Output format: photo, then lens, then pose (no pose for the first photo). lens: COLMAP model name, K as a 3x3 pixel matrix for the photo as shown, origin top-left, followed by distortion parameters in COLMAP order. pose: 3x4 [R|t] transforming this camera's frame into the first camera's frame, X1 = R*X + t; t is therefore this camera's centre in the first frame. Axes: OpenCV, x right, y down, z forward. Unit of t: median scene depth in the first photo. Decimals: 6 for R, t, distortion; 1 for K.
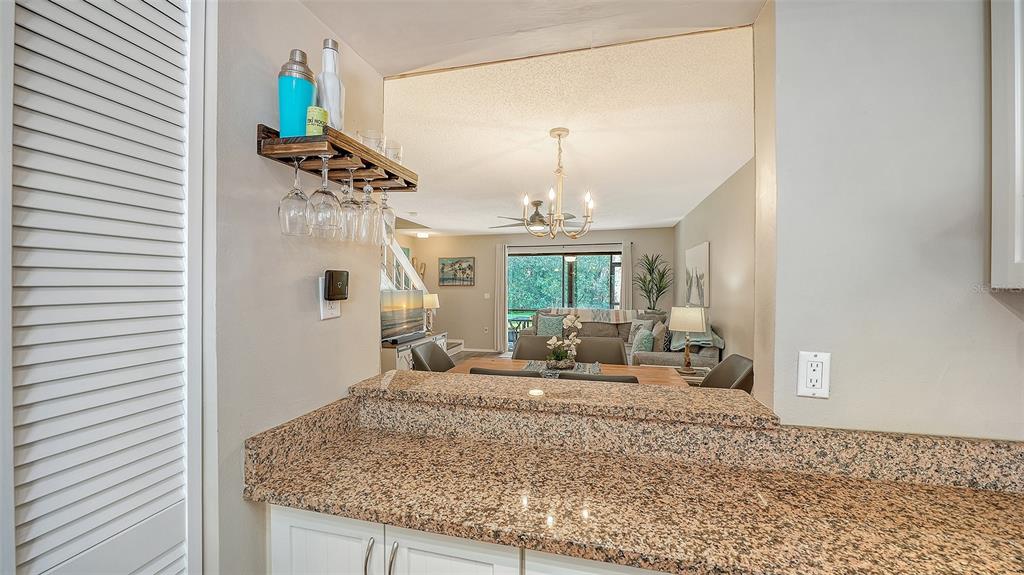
lens RADIAL K [[391.4, 0, 507.7], [0, 391.4, 285.3], [0, 0, 1]] dist [0.001407, -0.001168]
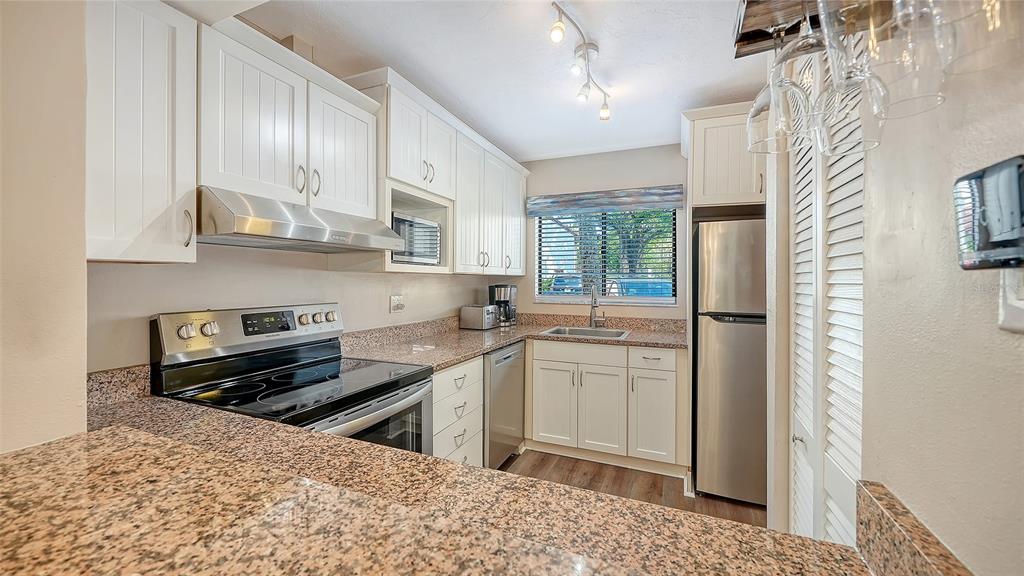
lens RADIAL K [[391.4, 0, 491.6], [0, 391.4, 285.0], [0, 0, 1]] dist [0.001407, -0.001168]
pose [[-0.977270, -0.004863, 0.211943, -0.148805], [-0.002063, 0.999908, 0.013432, 0.055712], [-0.211989, 0.012689, -0.977190, 1.453670]]
